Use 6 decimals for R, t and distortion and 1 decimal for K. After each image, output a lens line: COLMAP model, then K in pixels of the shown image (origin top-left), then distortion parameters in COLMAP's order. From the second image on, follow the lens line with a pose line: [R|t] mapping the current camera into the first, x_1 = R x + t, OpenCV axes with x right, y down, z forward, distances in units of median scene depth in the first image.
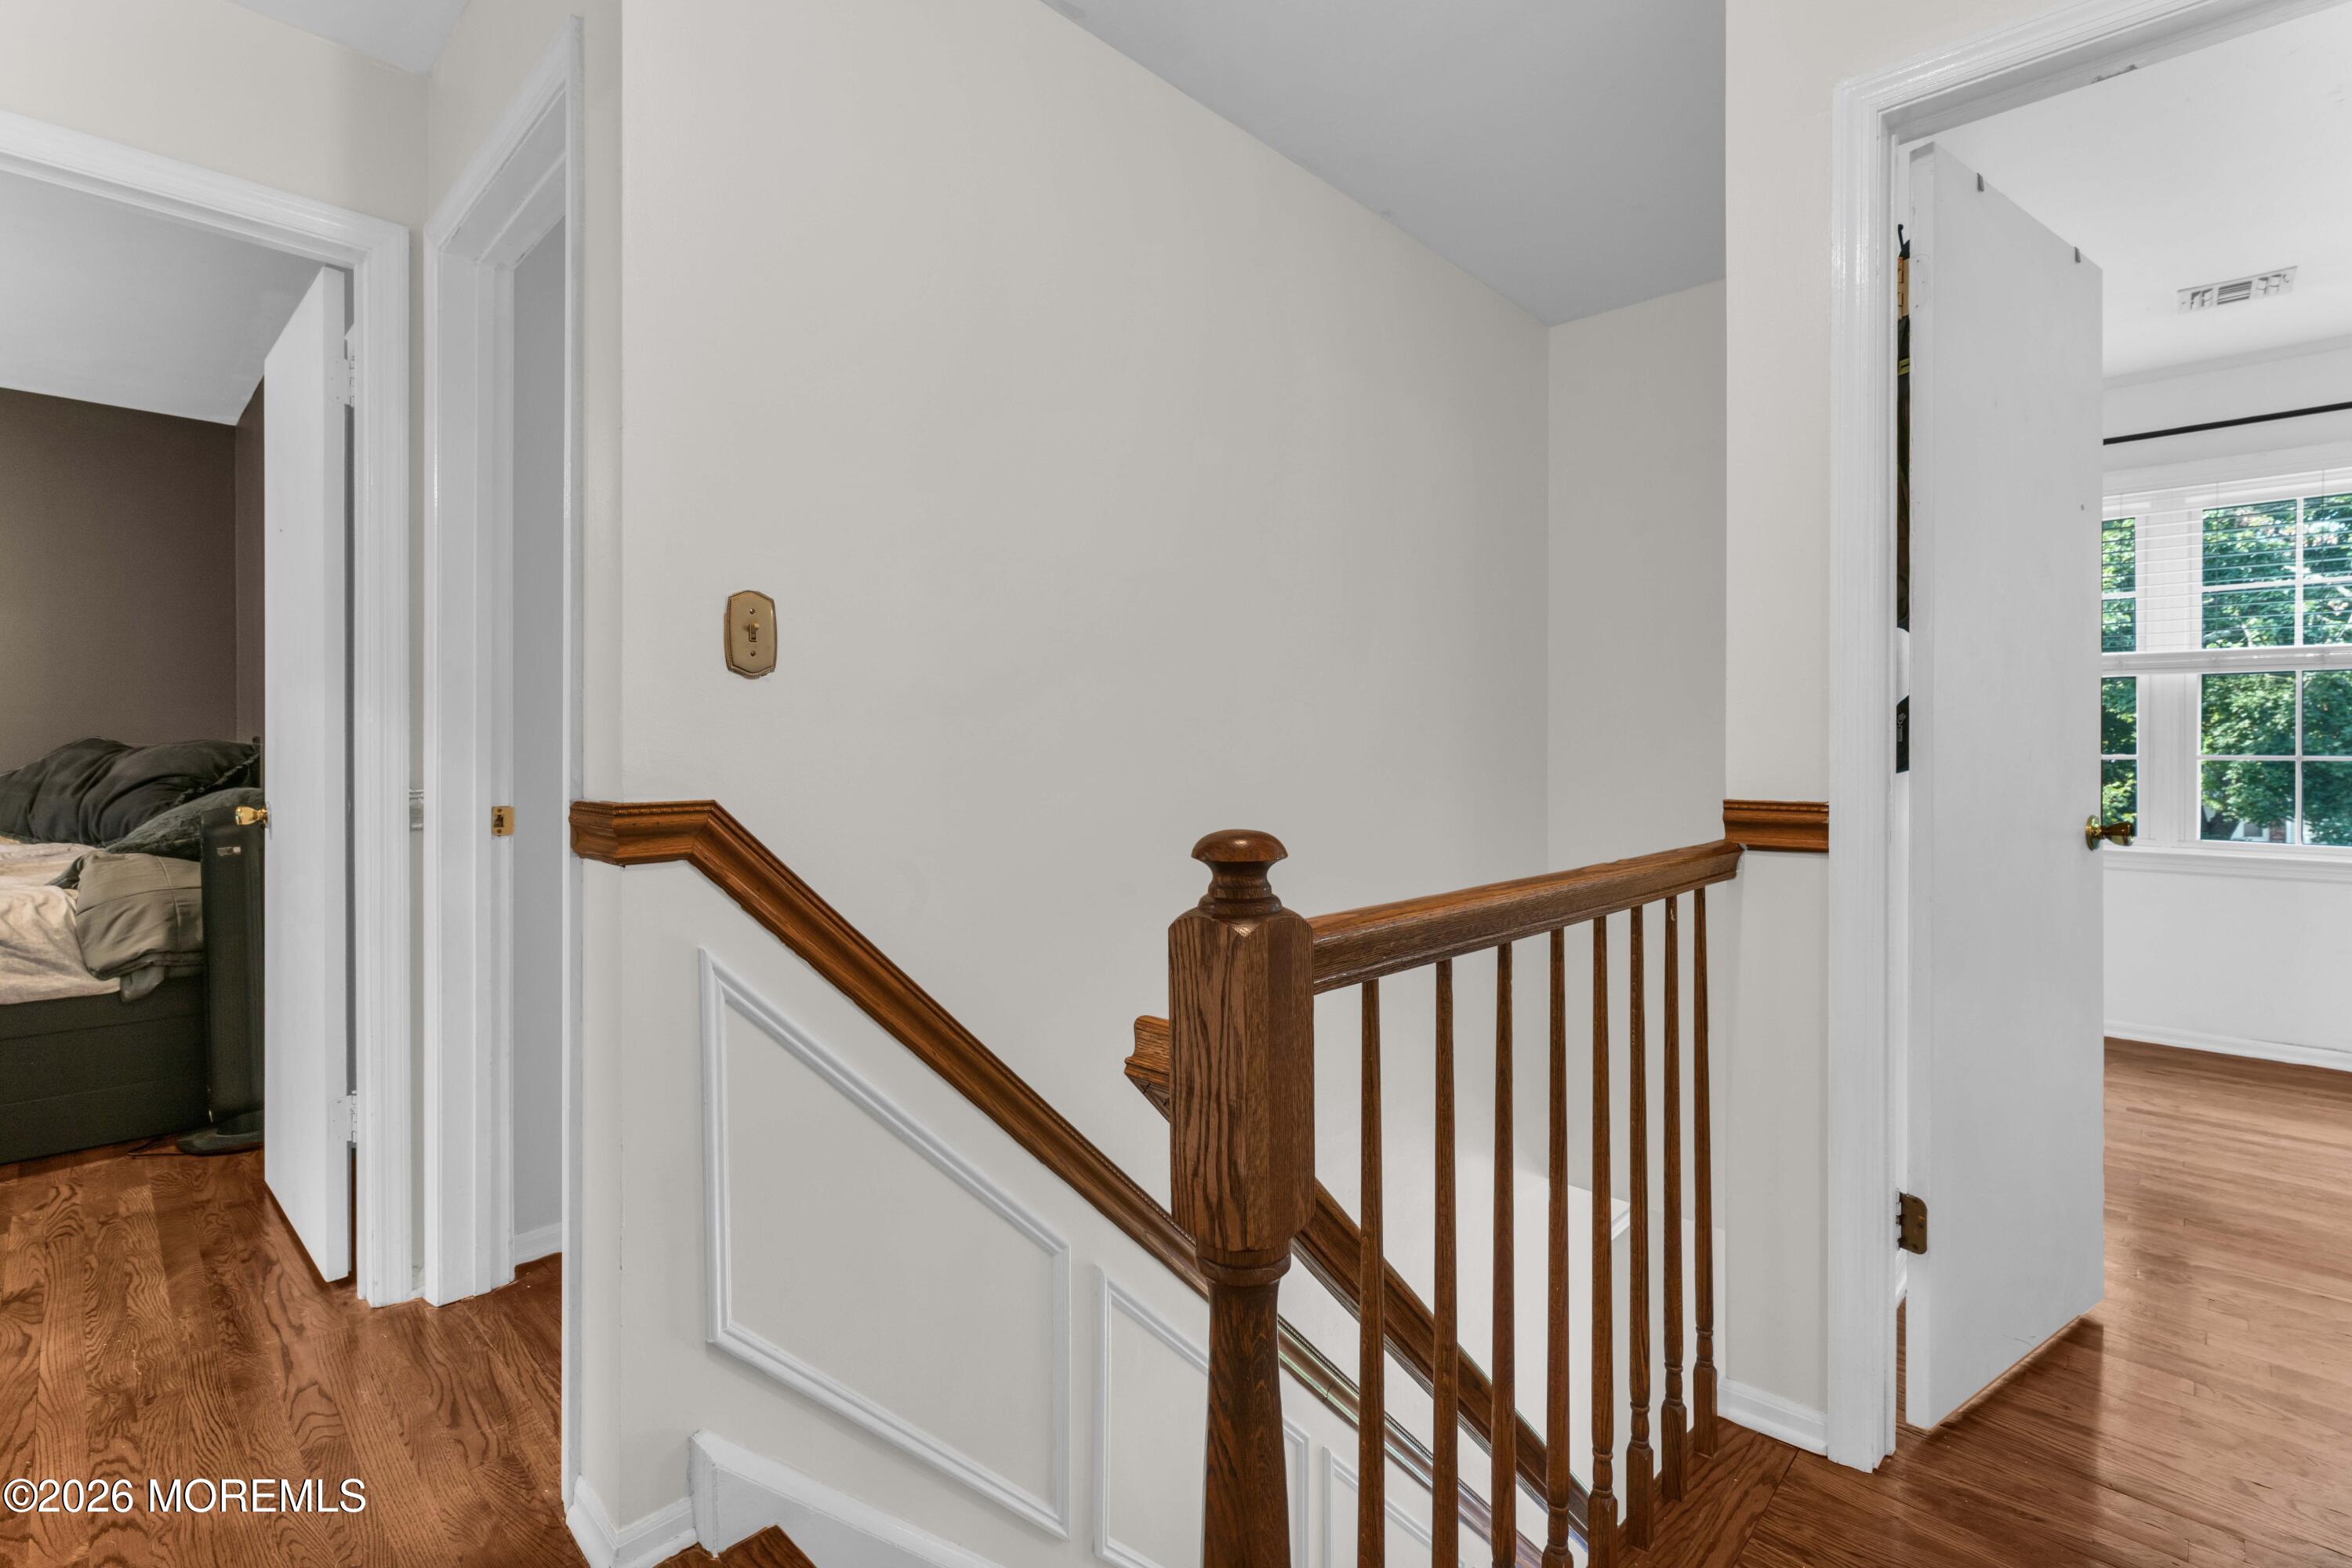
lens RADIAL K [[1077.9, 0, 1216.8], [0, 1077.9, 742.6], [0, 0, 1]] dist [-0.000994, 0.000121]
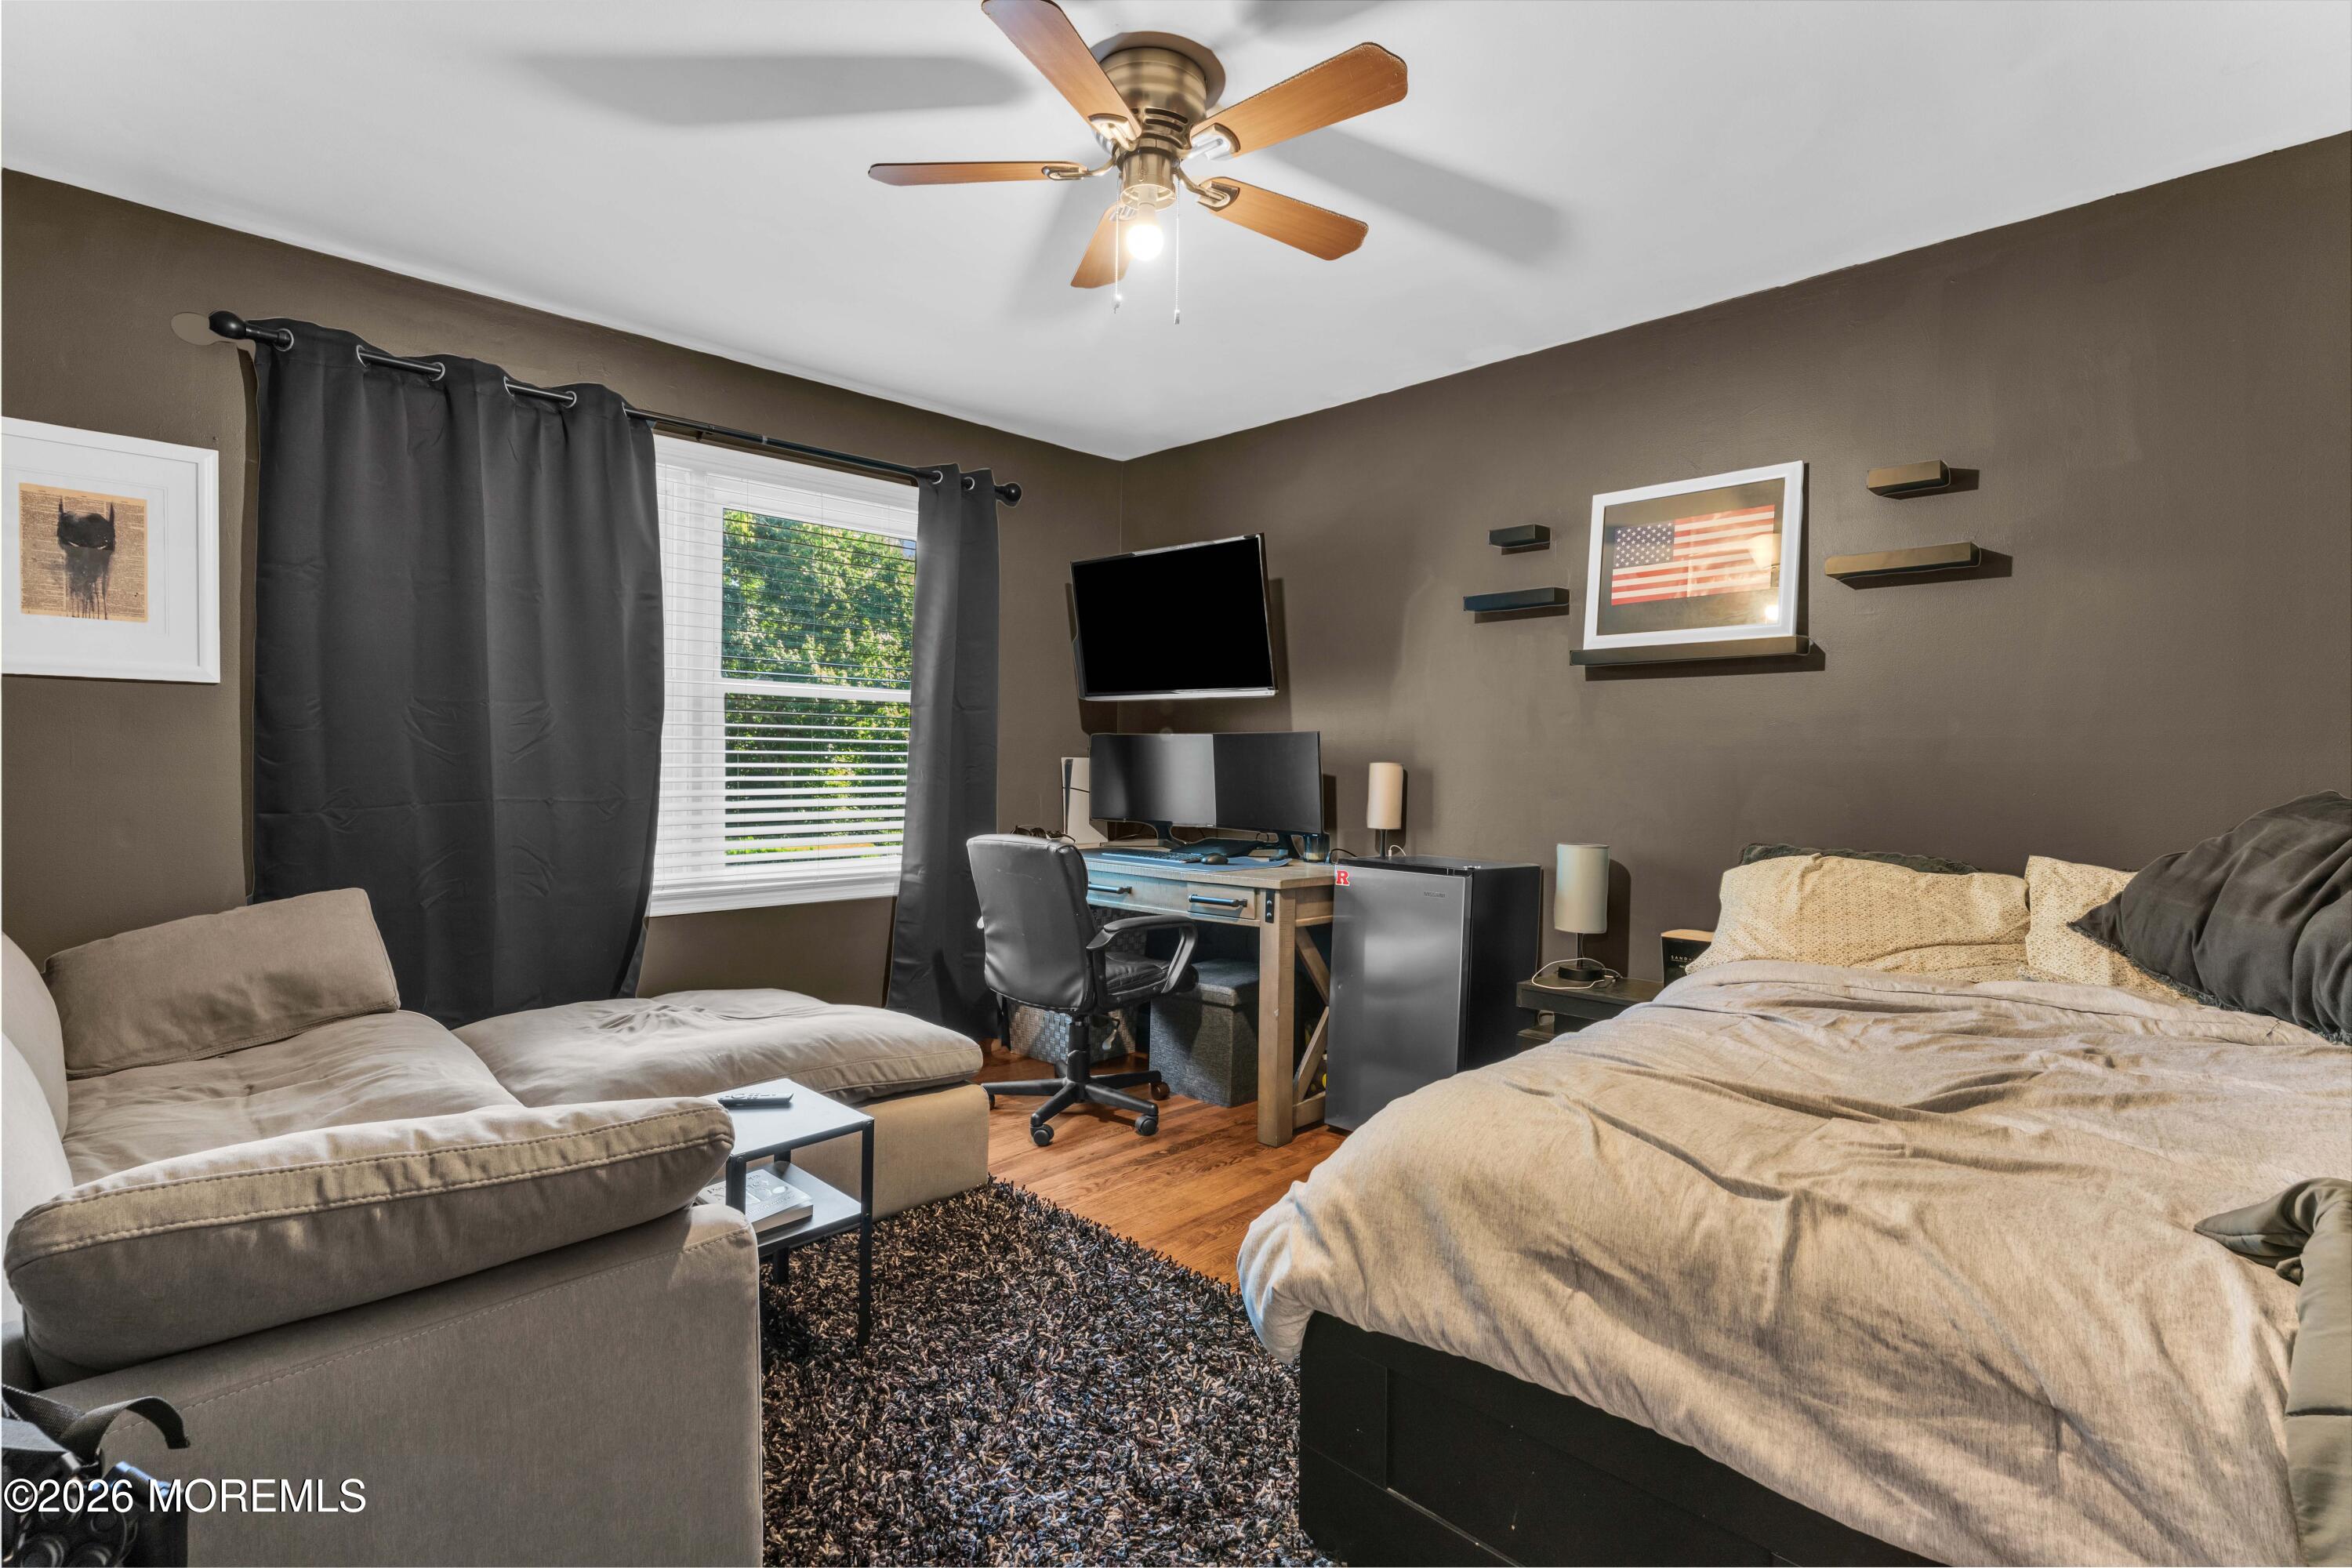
lens RADIAL K [[1077.9, 0, 1181.8], [0, 1077.9, 785.9], [0, 0, 1]] dist [-0.000994, 0.000121]
pose [[-0.037003, 0.016336, -0.999182, -0.734757], [-0.018509, 0.999684, 0.017030, -0.011076], [0.999144, 0.019124, -0.036689, 0.684453]]
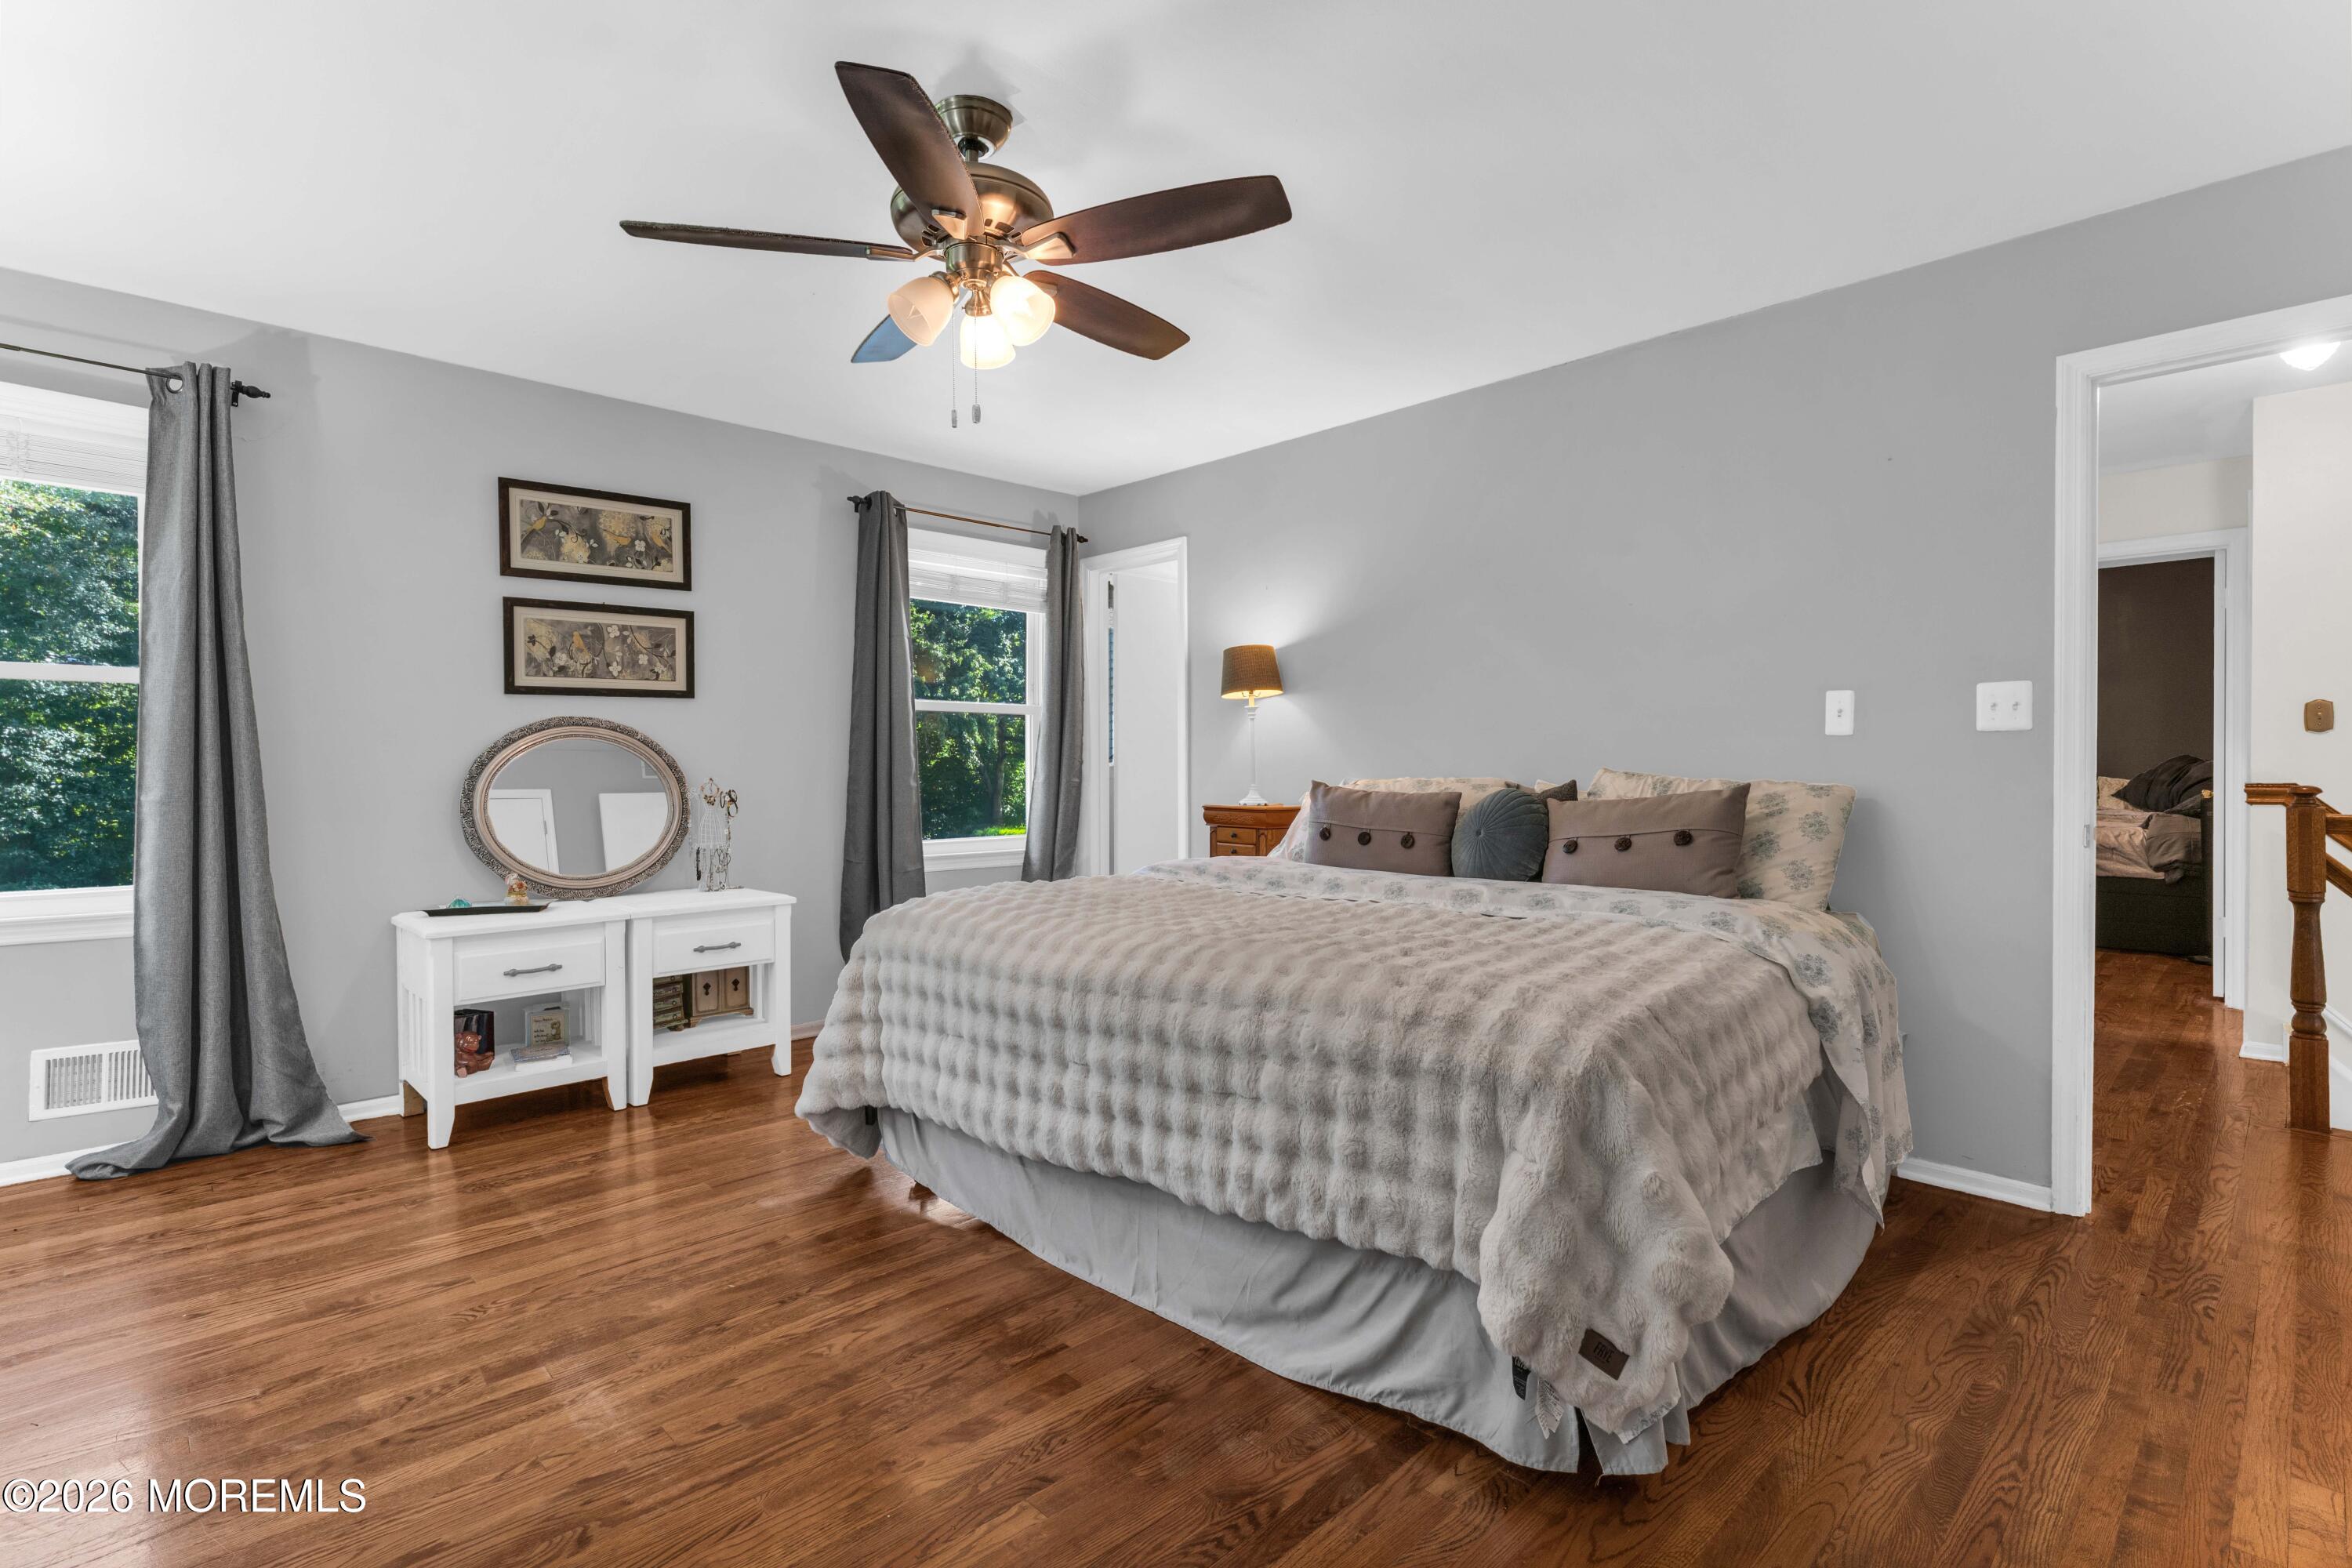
lens RADIAL K [[1077.9, 0, 1174.8], [0, 1077.9, 770.1], [0, 0, 1]] dist [-0.000994, 0.000121]
pose [[-0.058489, 0.007827, -0.998257, 1.133516], [0.008024, 0.999941, 0.007371, -0.008915], [0.998256, -0.007579, -0.058548, -0.760343]]
